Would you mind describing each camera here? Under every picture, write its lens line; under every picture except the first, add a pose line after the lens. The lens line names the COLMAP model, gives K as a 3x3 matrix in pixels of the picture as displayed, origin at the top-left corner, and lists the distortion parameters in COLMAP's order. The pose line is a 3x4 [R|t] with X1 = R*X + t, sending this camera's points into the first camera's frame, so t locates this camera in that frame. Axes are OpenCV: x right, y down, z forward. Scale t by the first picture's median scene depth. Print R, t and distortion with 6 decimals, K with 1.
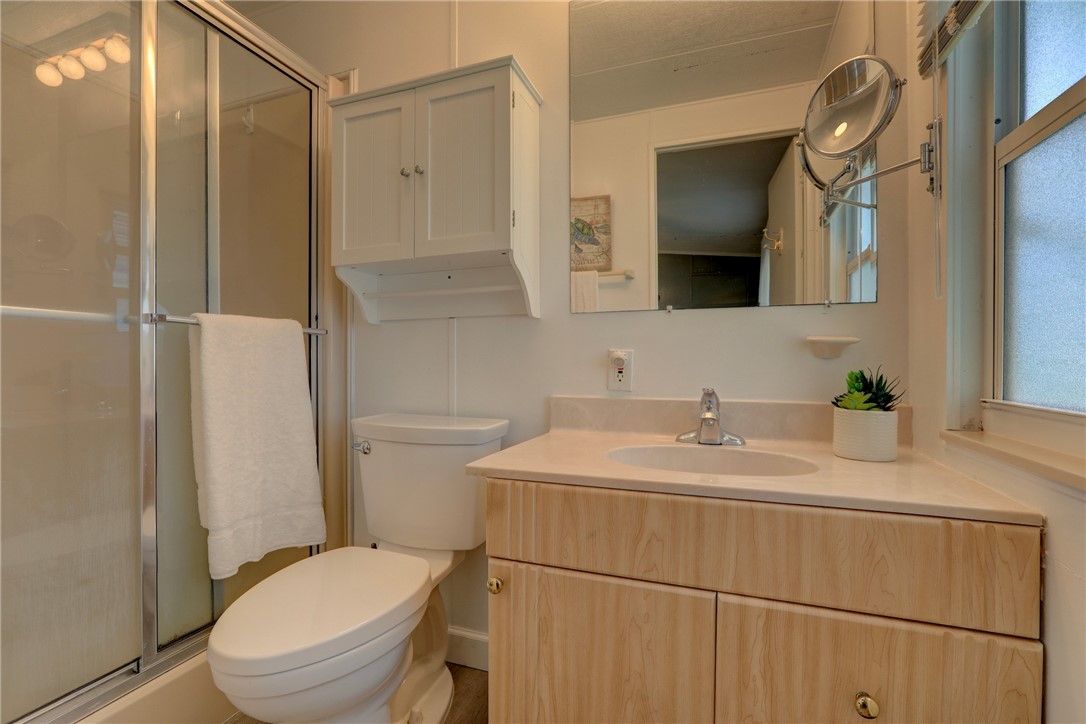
lens RADIAL K [[489.4, 0, 542.4], [0, 489.4, 363.1], [0, 0, 1]] dist [-0.031507, 0.001750]
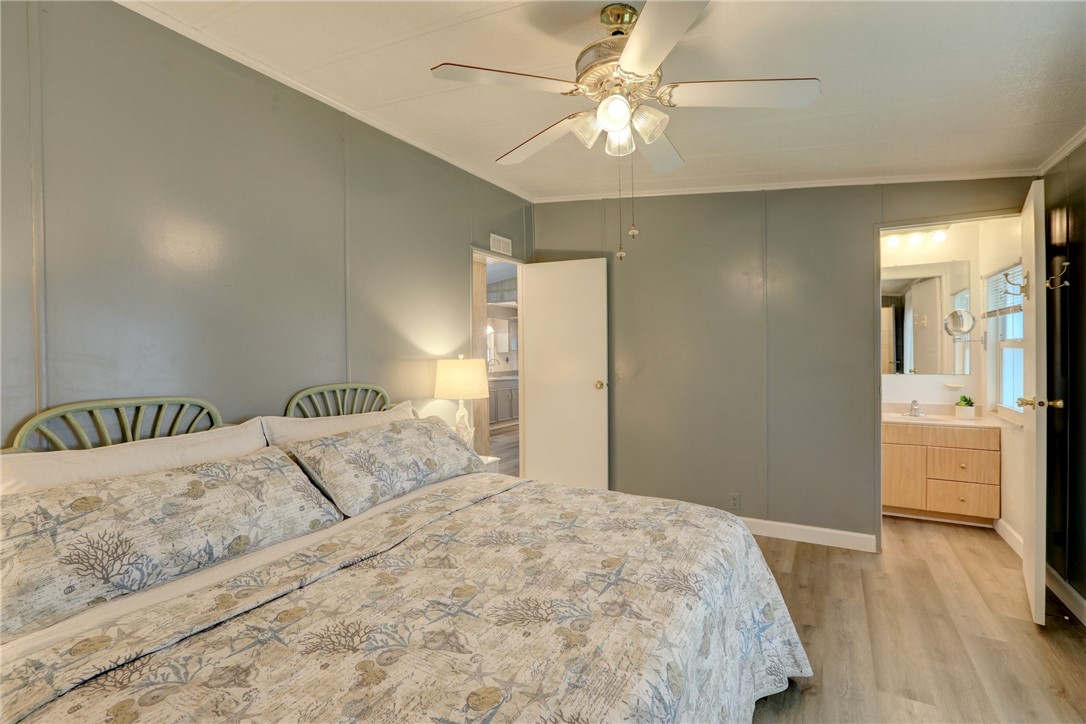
lens RADIAL K [[489.4, 0, 541.7], [0, 489.4, 357.1], [0, 0, 1]] dist [-0.031507, 0.001750]
pose [[0.983765, -0.001804, -0.179454, -2.048135], [0.002391, 0.999992, 0.003054, -0.329418], [0.179447, -0.003434, 0.983762, -3.492611]]
